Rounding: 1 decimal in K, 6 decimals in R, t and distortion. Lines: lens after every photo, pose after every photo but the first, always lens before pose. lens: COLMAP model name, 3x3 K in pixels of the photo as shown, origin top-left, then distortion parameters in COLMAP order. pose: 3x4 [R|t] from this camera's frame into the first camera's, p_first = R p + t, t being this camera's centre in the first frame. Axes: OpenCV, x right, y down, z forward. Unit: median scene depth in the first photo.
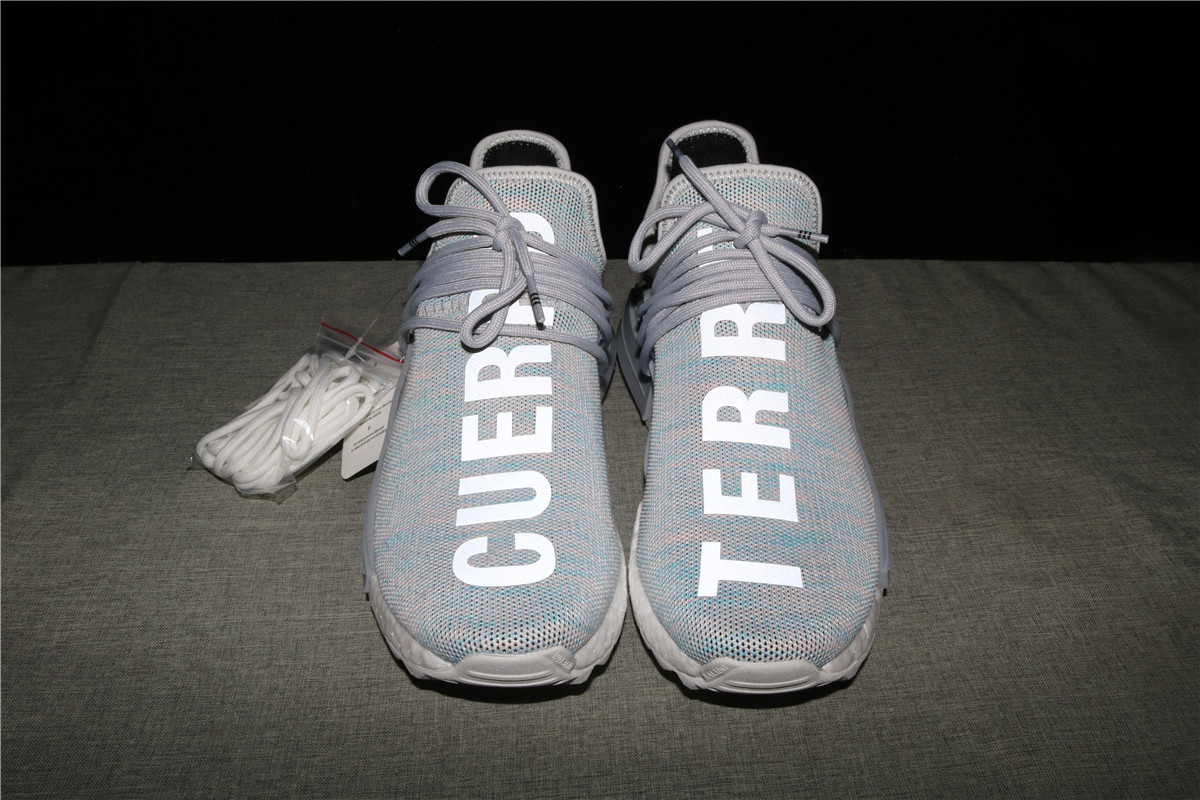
lens RADIAL K [[967.0, 0, 592.4], [0, 967.0, 412.1], [0, 0, 1]] dist [-0.154861, 0.107716]
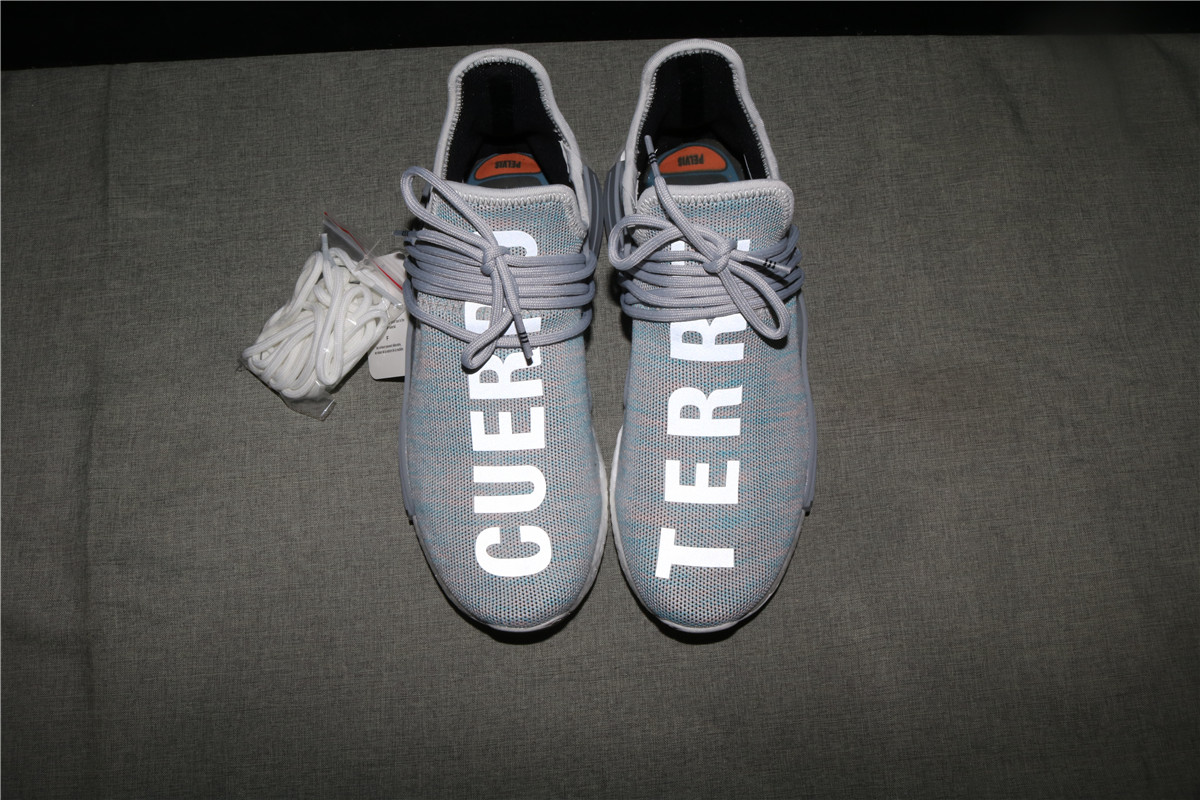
lens RADIAL K [[967.0, 0, 595.5], [0, 967.0, 397.1], [0, 0, 1]] dist [-0.154861, 0.107716]
pose [[0.999731, -0.011775, -0.019980, 0.047192], [0.021493, 0.794052, 0.607469, -0.742930], [0.008712, -0.607735, 0.794092, 0.052185]]
